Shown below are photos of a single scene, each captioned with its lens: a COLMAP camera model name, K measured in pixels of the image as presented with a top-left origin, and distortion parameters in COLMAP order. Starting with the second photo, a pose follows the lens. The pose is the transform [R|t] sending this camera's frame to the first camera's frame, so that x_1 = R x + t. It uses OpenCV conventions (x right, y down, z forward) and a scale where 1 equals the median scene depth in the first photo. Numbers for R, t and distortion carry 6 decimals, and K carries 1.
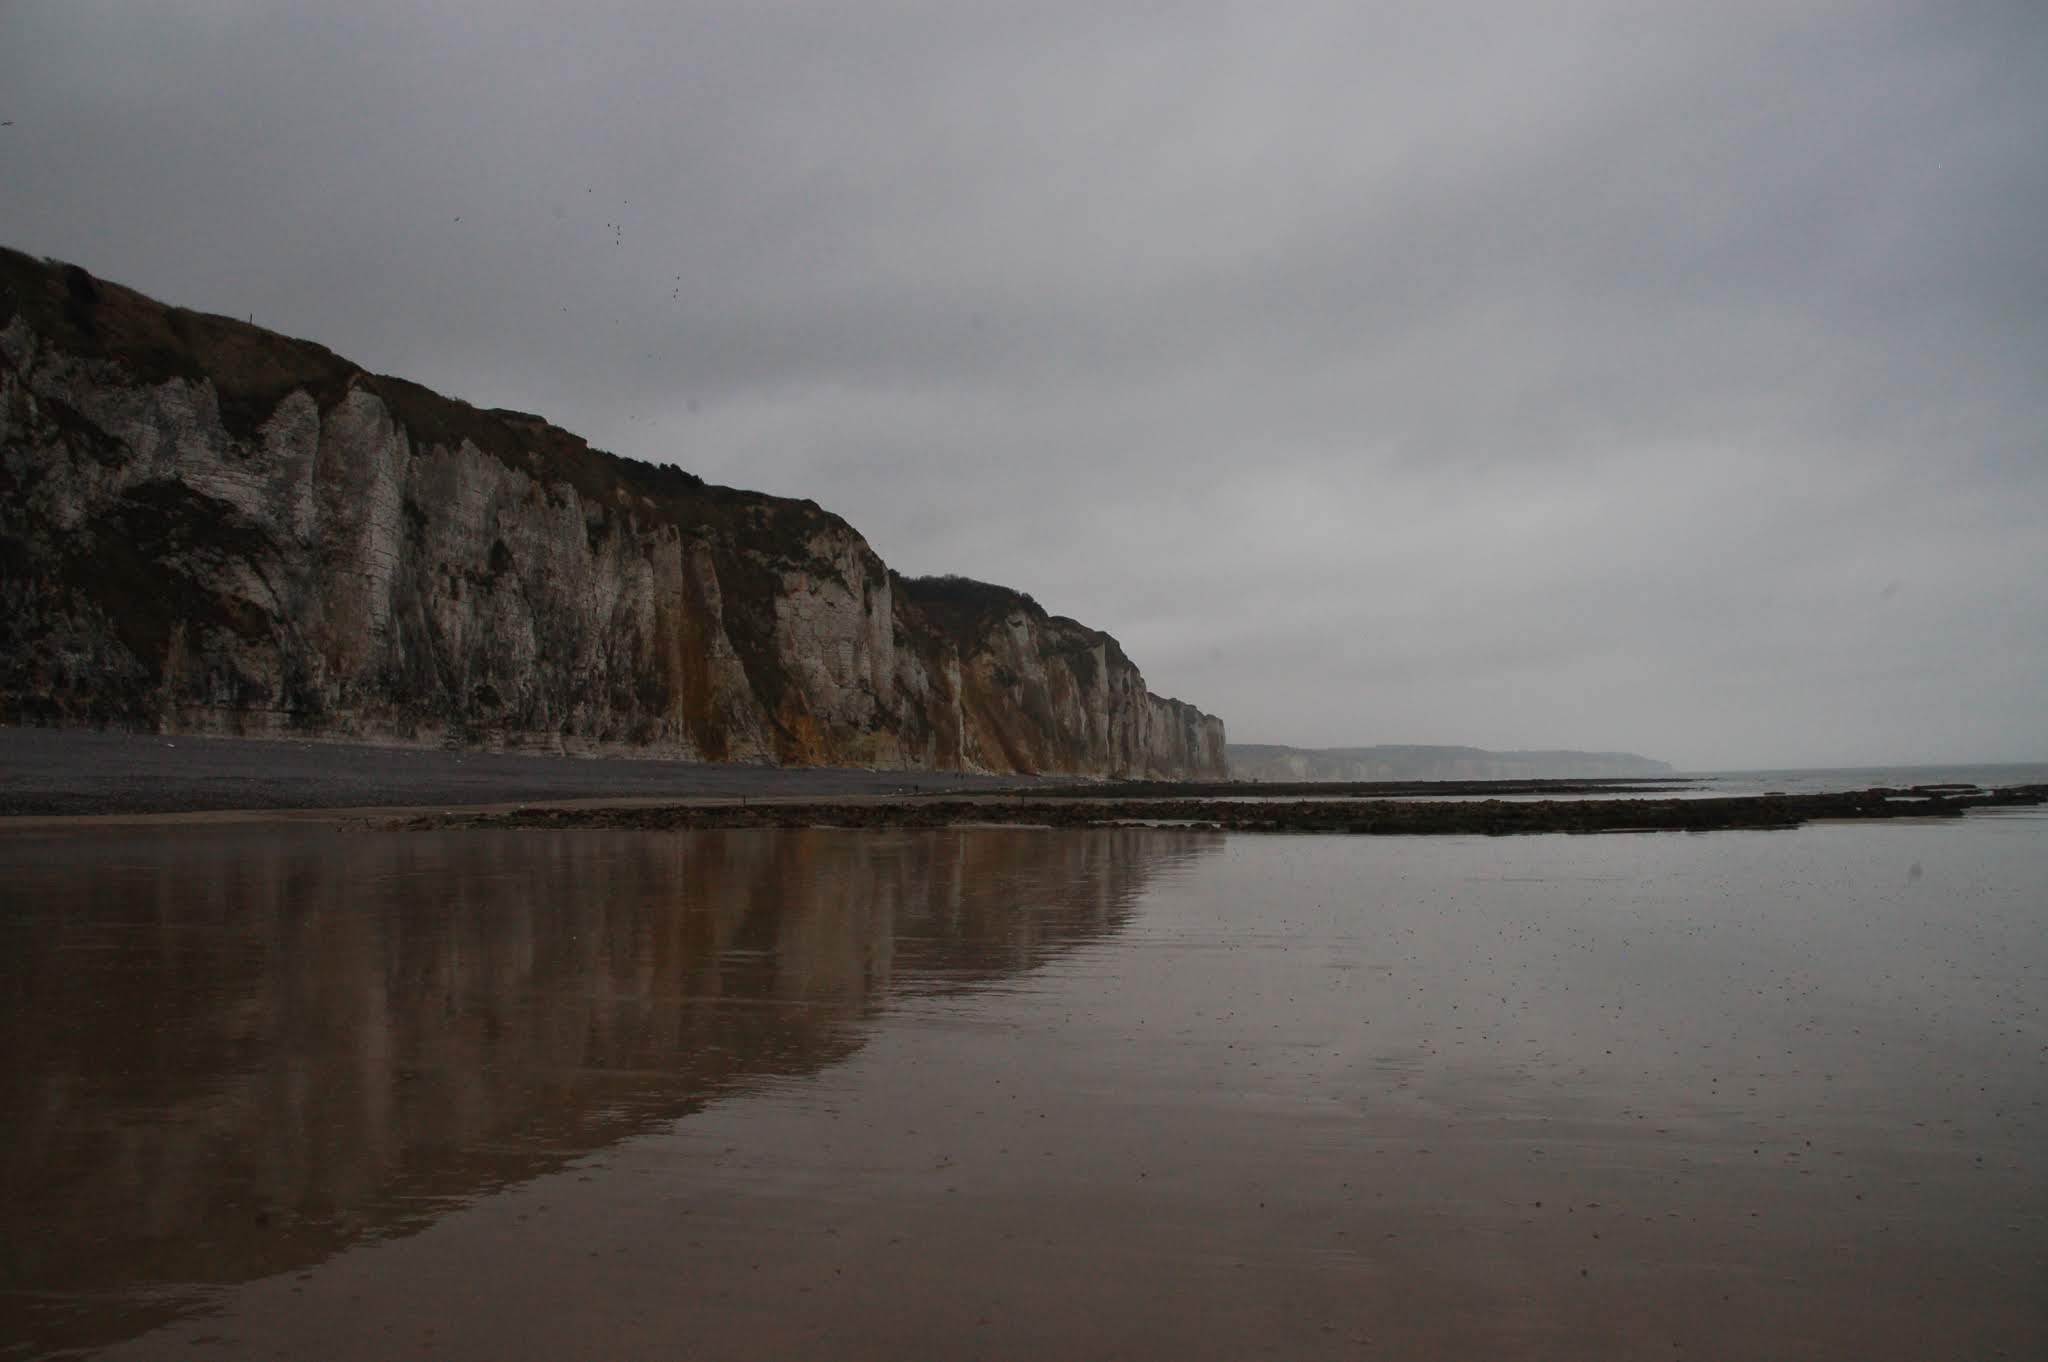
lens RADIAL K [[1622.9, 0, 1024.0], [0, 1622.9, 681.0], [0, 0, 1]] dist [-0.155432, 0.167663]
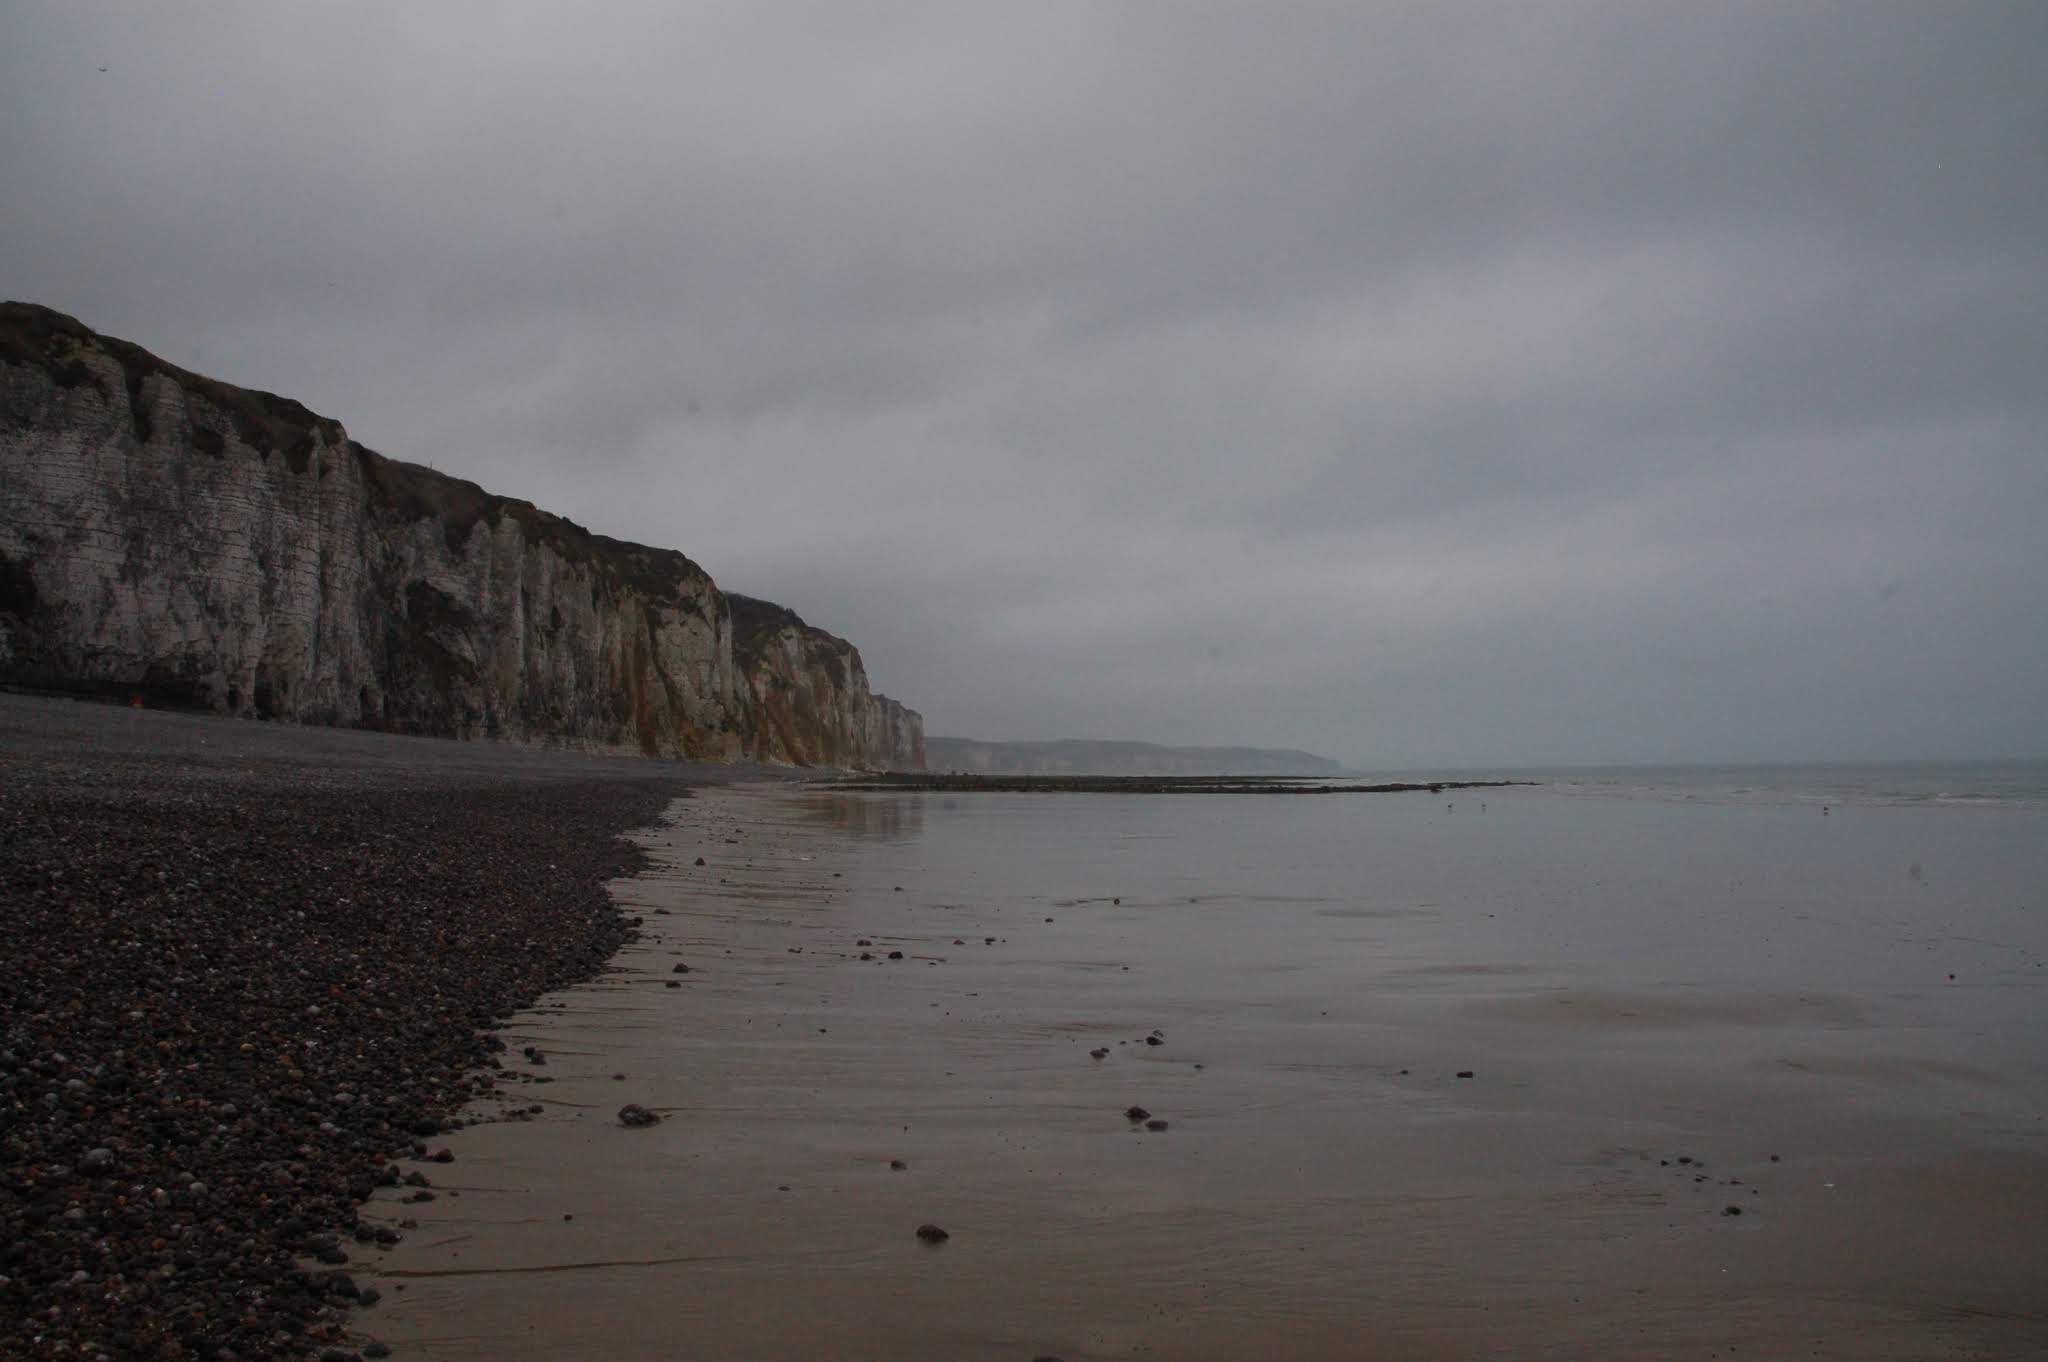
lens RADIAL K [[1655.7, 0, 1024.0], [0, 1655.7, 681.0], [0, 0, 1]] dist [-0.154061, 0.176399]
pose [[0.980173, 0.019685, 0.197165, -0.172339], [-0.020994, 0.999769, 0.004547, -0.030283], [-0.197030, -0.008596, 0.980360, -0.479212]]
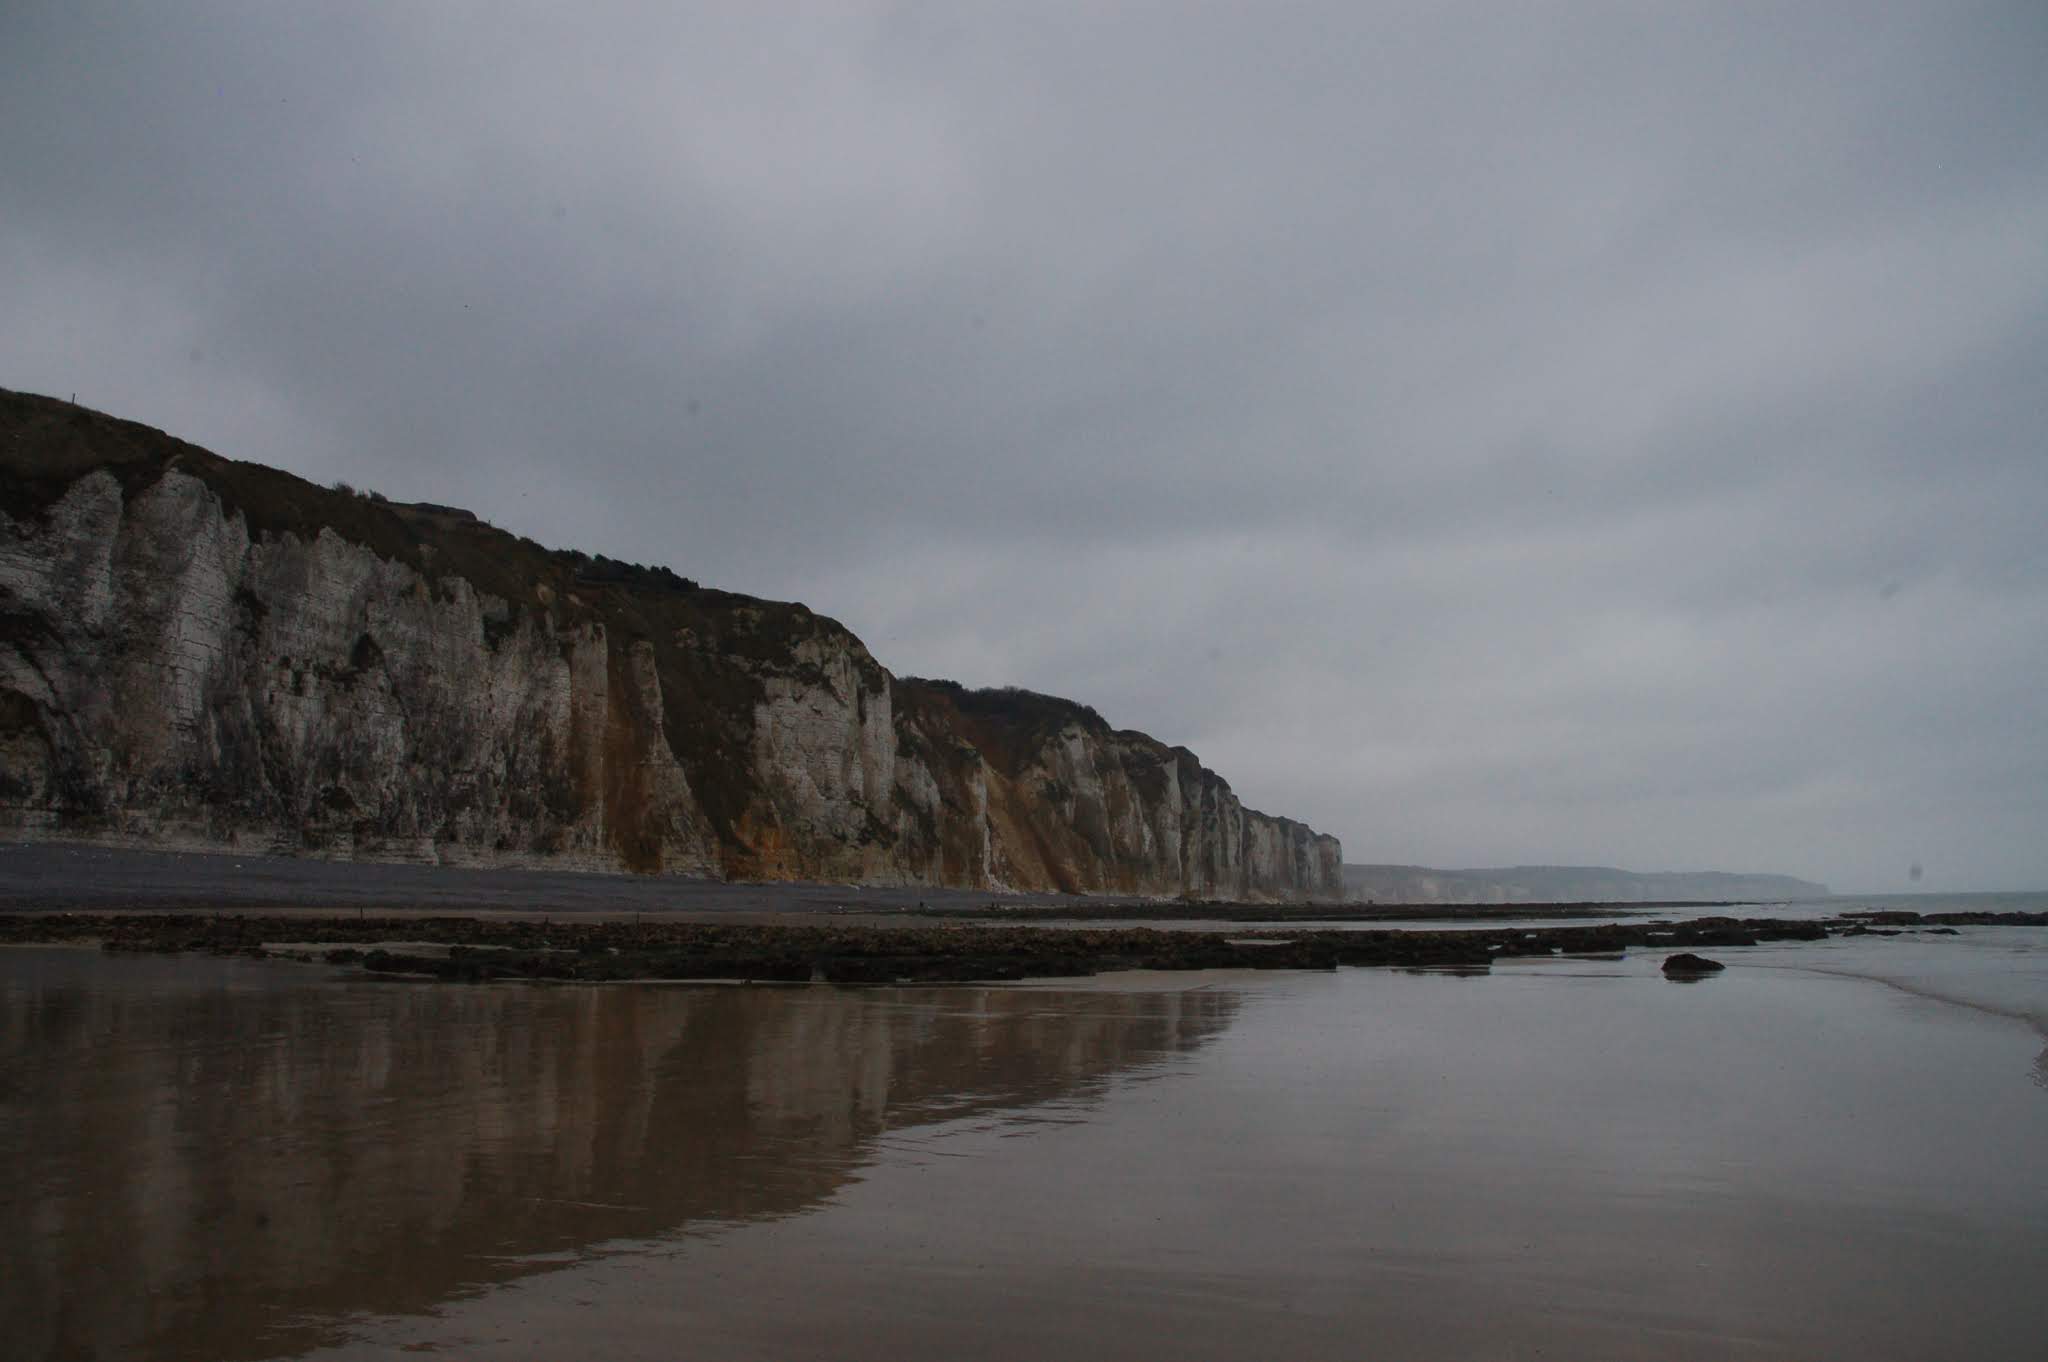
lens RADIAL K [[1622.9, 0, 1024.0], [0, 1622.9, 681.0], [0, 0, 1]] dist [-0.155432, 0.167663]
pose [[0.996301, -0.000463, -0.085929, 0.121439], [-0.005823, 0.997323, -0.072890, 0.004997], [0.085733, 0.073121, 0.993631, 0.084688]]
